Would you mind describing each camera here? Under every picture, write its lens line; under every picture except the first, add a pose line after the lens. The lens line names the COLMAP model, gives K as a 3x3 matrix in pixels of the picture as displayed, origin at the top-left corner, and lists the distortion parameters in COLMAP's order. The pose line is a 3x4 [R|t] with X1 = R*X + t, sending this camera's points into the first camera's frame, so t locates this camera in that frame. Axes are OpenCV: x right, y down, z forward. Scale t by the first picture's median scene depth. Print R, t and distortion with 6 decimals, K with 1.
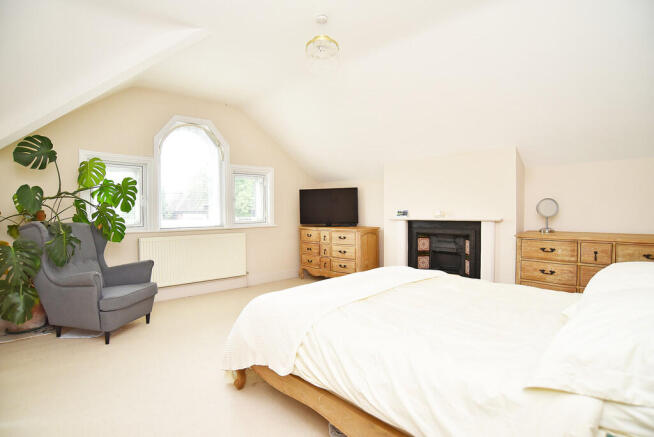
lens RADIAL K [[343.0, 0, 314.2], [0, 343.0, 217.3], [0, 0, 1]] dist [-0.019673, 0.000304]
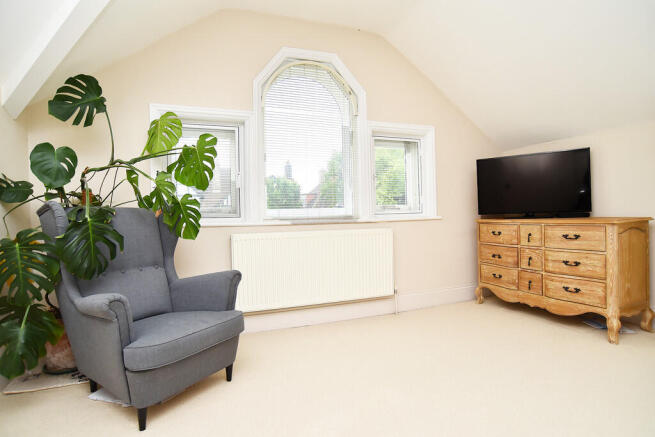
lens RADIAL K [[344.1, 0, 327.5], [0, 344.1, 218.5], [0, 0, 1]] dist [-0.063238, 0.000160]
pose [[0.940450, -0.008026, -0.339836, -0.113270], [0.006825, 0.999966, -0.004730, 0.034166], [0.339862, 0.002129, 0.940473, 0.426371]]
